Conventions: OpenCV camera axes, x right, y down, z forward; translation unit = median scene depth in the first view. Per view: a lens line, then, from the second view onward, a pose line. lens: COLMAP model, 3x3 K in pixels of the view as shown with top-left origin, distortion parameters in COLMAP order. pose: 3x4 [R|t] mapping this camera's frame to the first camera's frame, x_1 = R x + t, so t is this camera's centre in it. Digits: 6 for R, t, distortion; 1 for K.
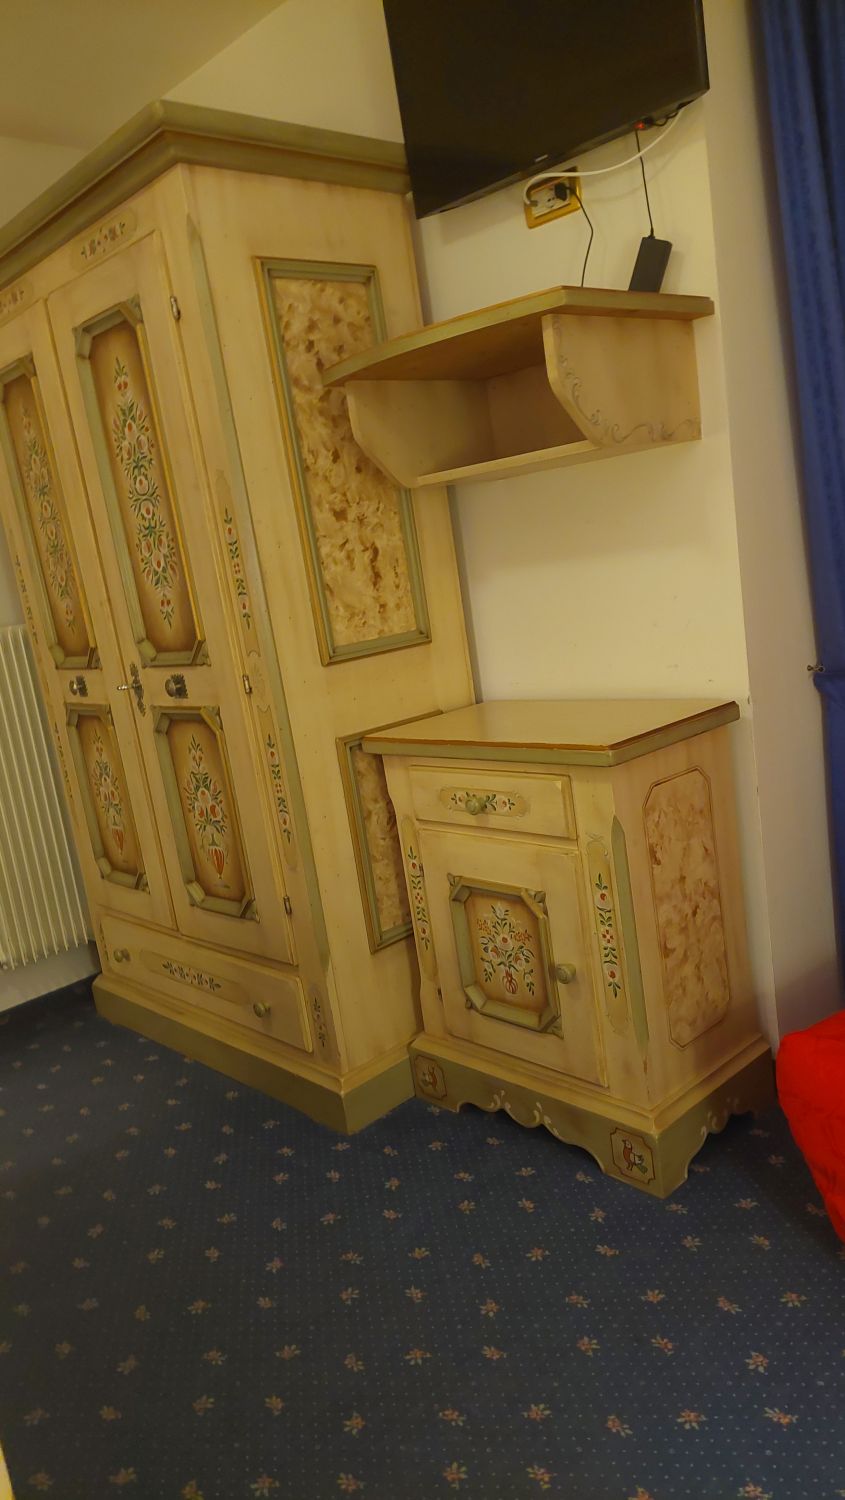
lens RADIAL K [[1063.5, 0, 434.1], [0, 1063.5, 753.5], [0, 0, 1]] dist [0.053925, -0.054865]
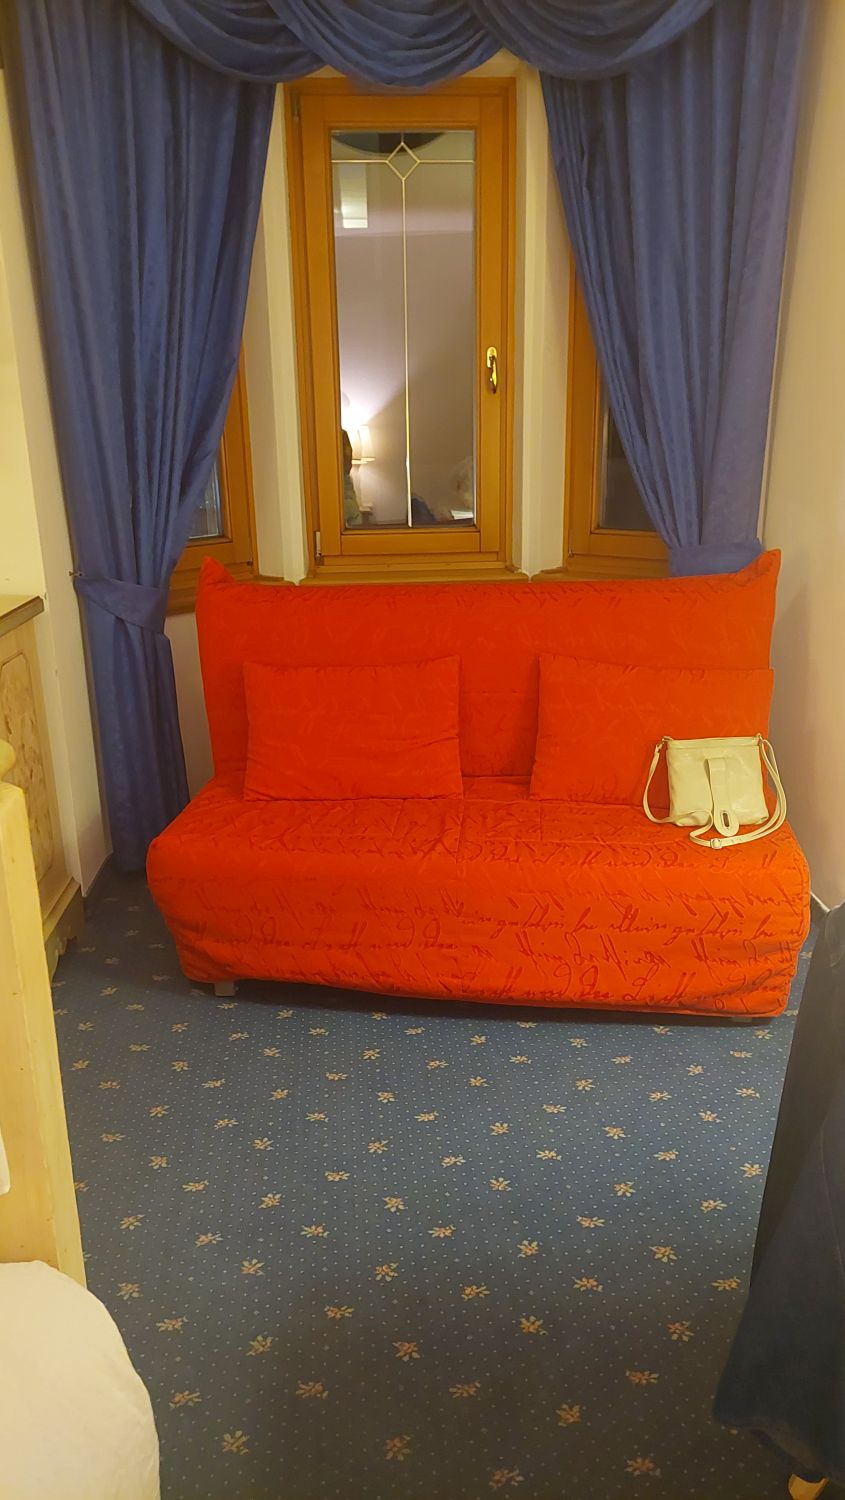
lens RADIAL K [[1063.5, 0, 420.4], [0, 1063.5, 764.4], [0, 0, 1]] dist [0.053925, -0.054865]
pose [[0.624189, -0.104979, 0.774188, -0.408274], [0.069922, 0.994461, 0.078473, 0.075816], [-0.778138, 0.005151, 0.628072, -0.075594]]
